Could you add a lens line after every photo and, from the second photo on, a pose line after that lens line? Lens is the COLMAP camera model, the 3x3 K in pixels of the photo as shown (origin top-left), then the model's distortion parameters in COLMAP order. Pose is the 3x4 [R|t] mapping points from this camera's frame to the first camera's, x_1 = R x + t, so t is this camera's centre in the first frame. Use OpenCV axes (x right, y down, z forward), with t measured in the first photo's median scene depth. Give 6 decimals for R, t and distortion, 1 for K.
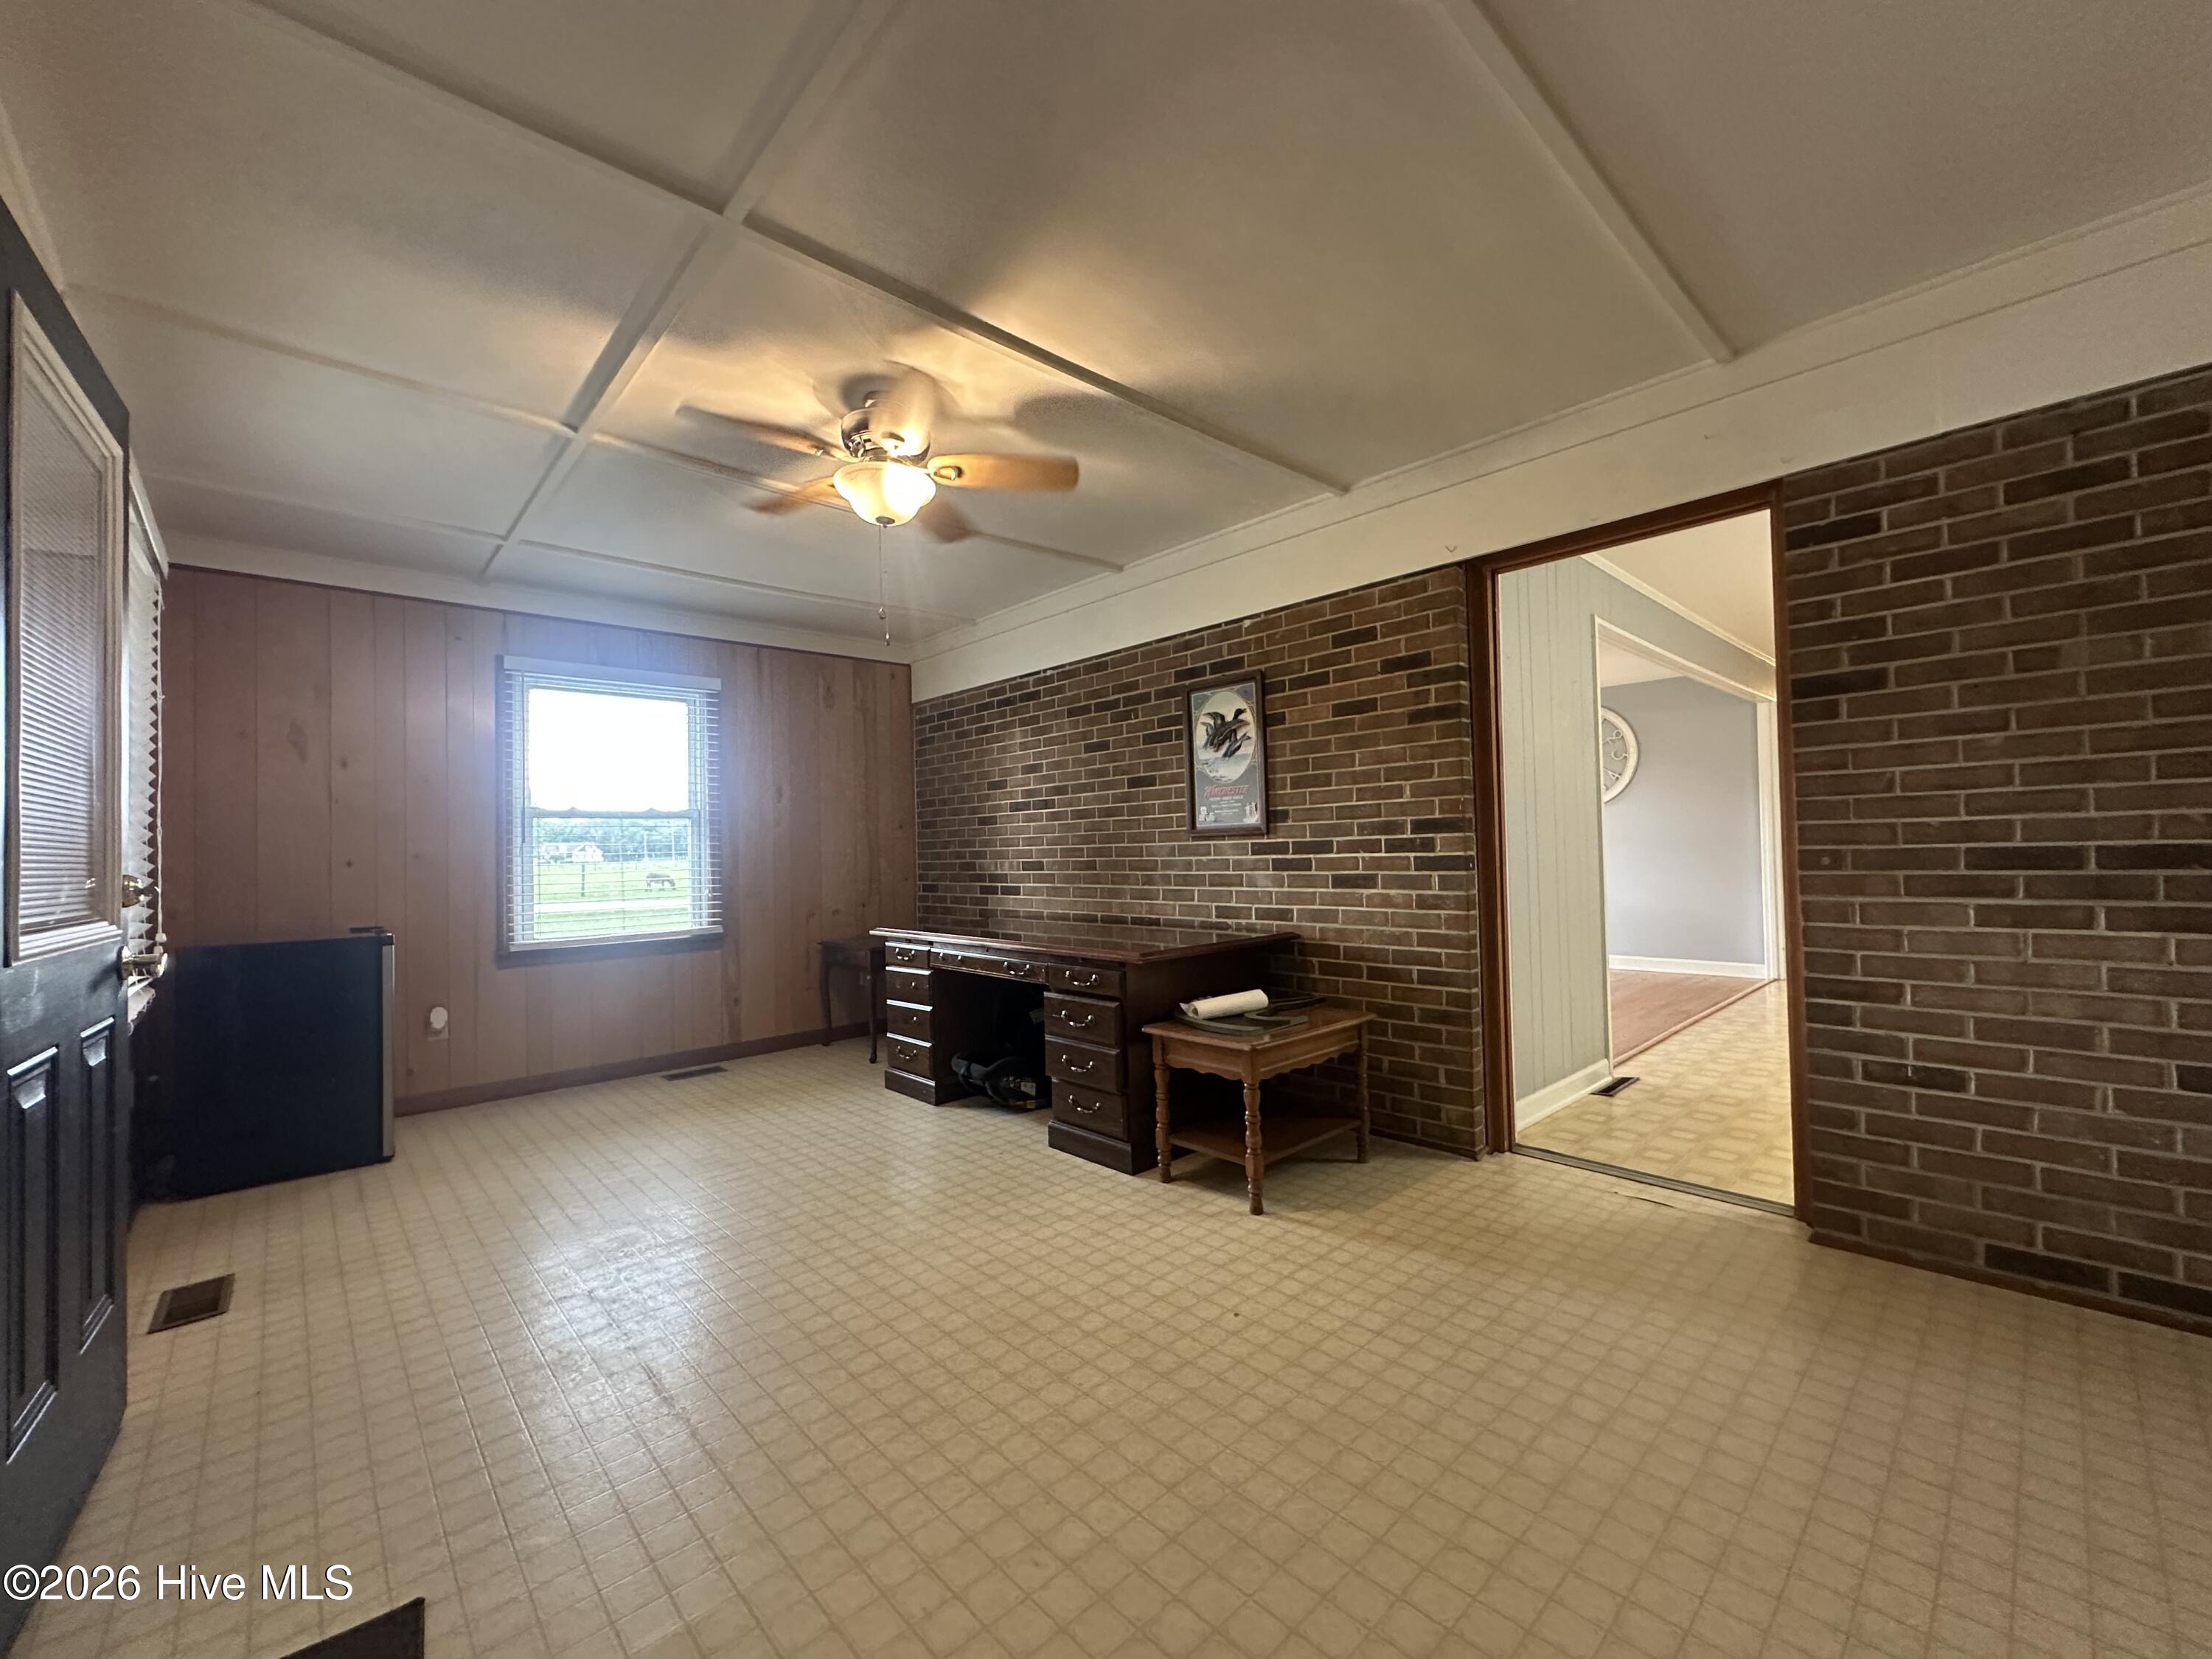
lens RADIAL K [[885.0, 0, 1104.0], [0, 885.0, 832.0], [0, 0, 1]] dist [-0.001938, 0.000106]
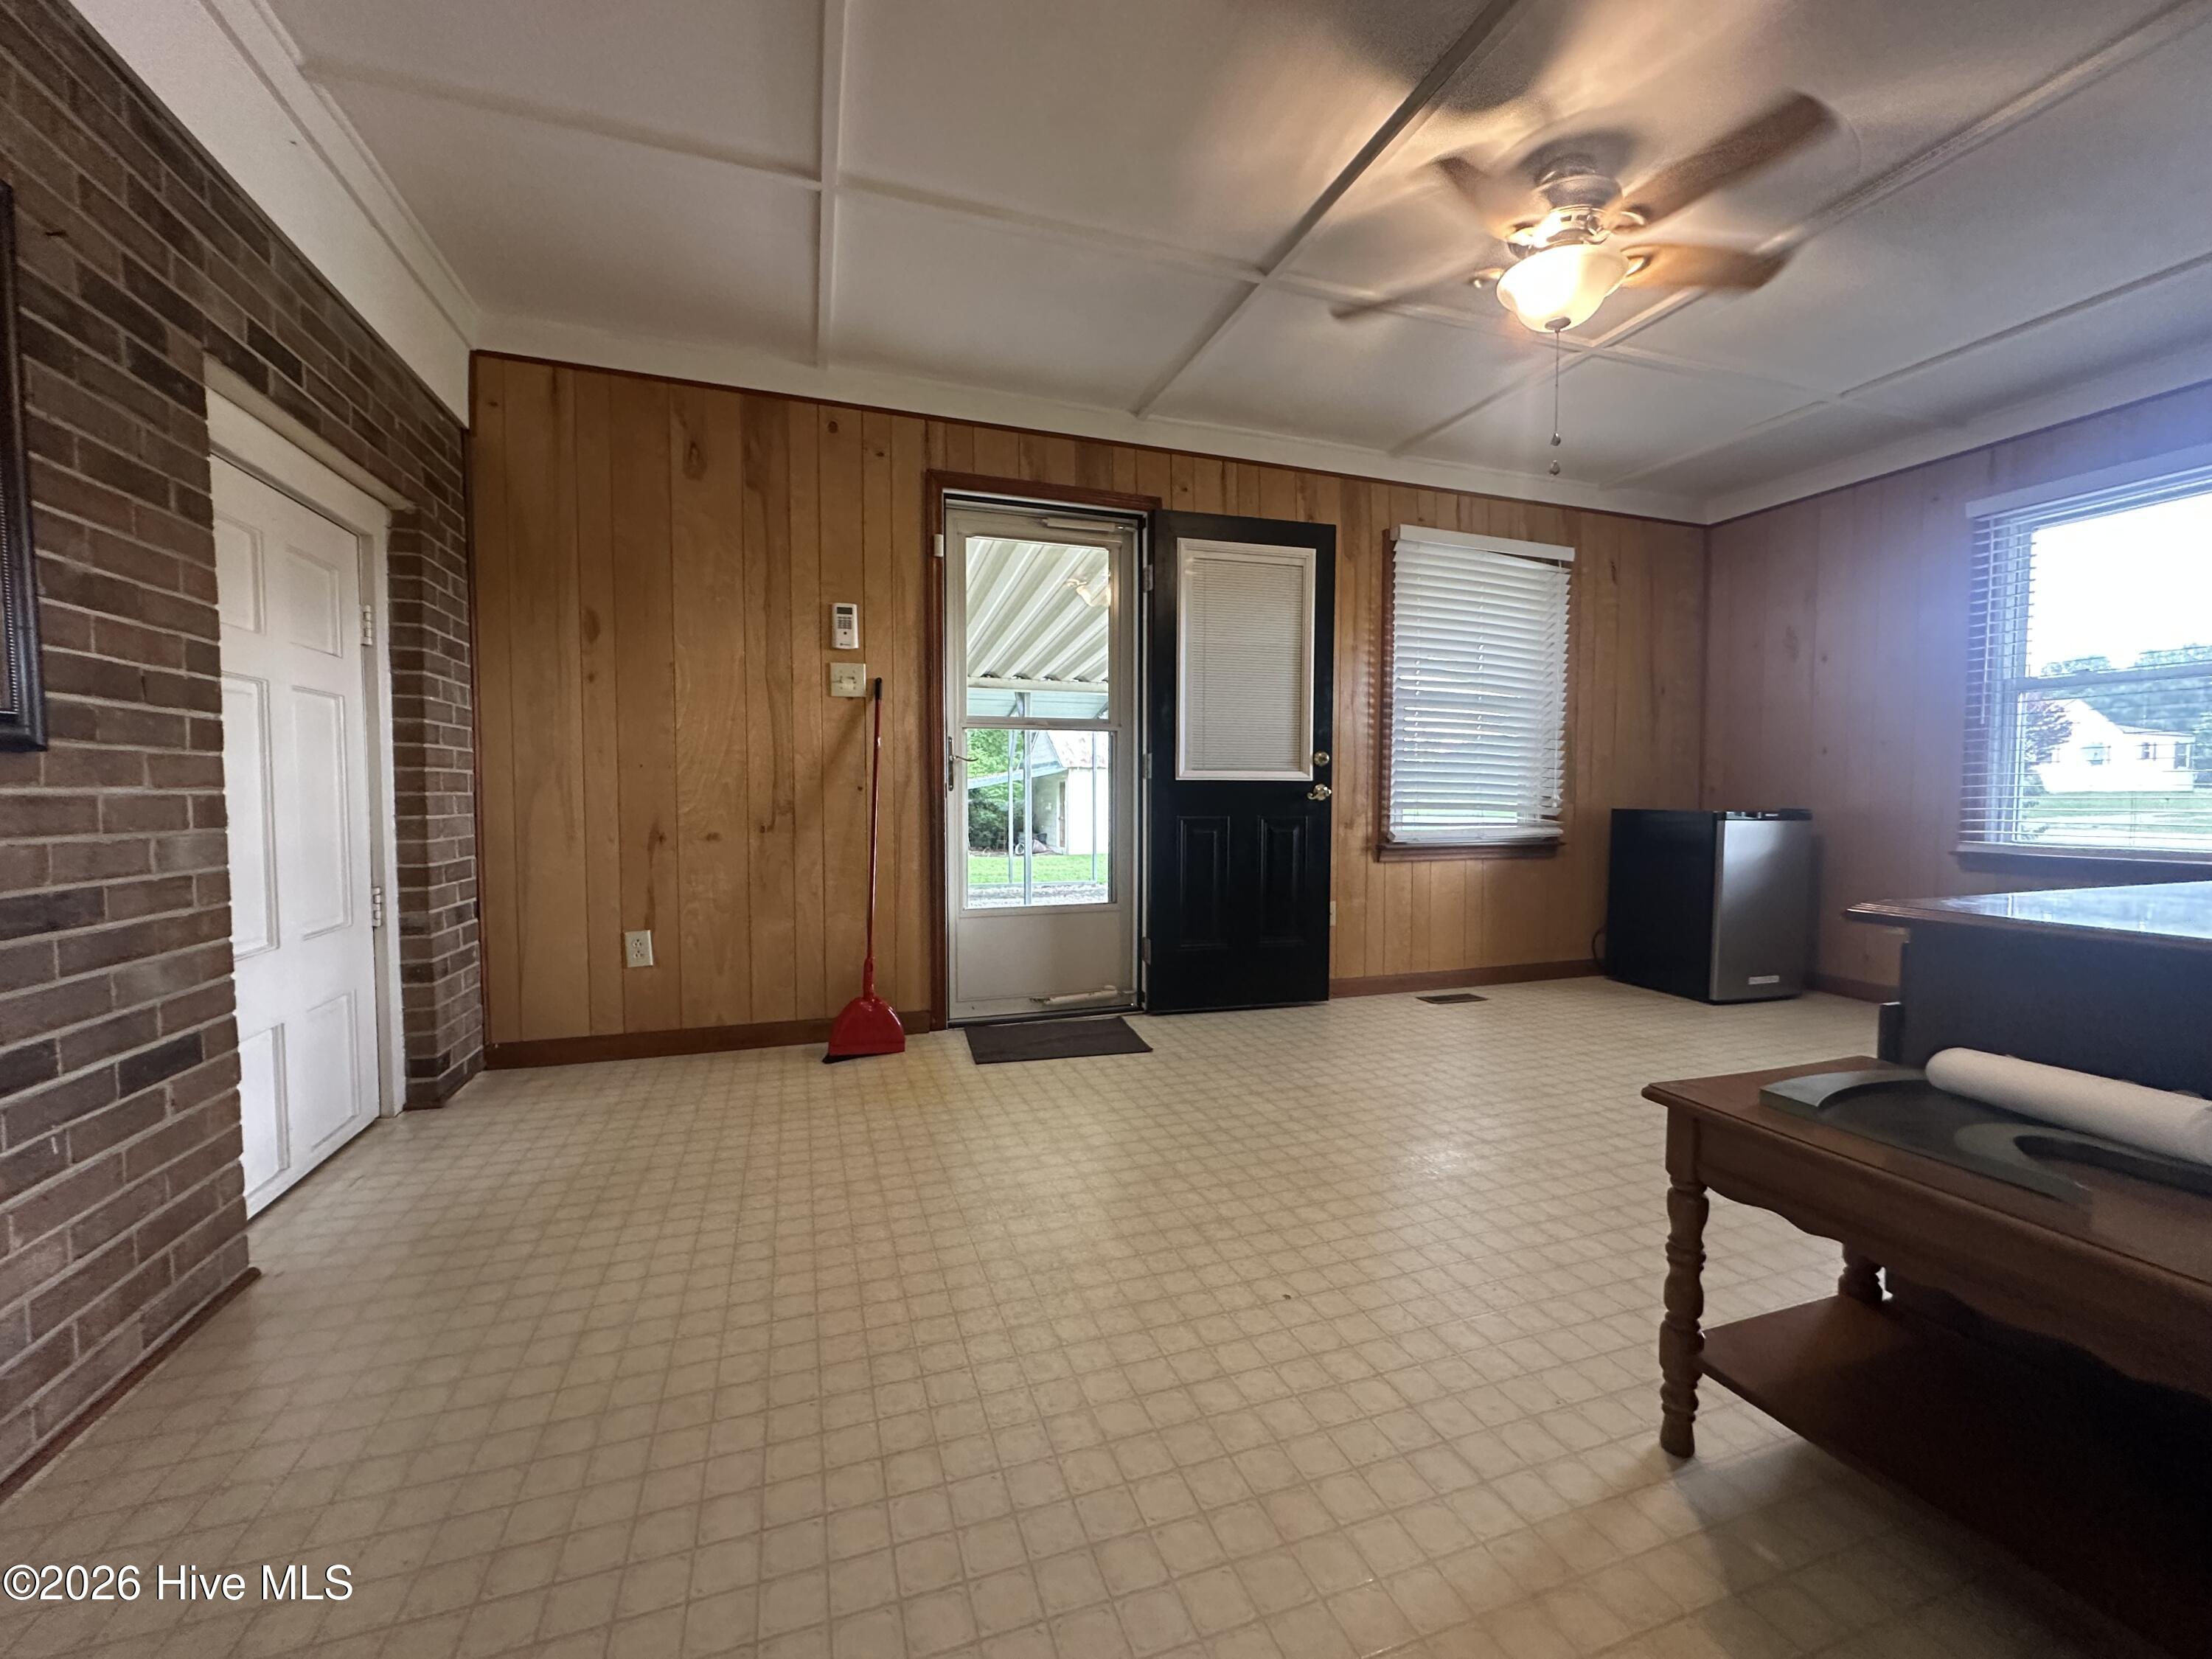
lens RADIAL K [[885.0, 0, 1104.0], [0, 885.0, 832.0], [0, 0, 1]] dist [-0.001938, 0.000106]
pose [[-0.406108, 0.063207, -0.911637, 0.790469], [0.027484, 0.997999, 0.056951, 0.078189], [0.913412, -0.001927, -0.407032, 1.028994]]
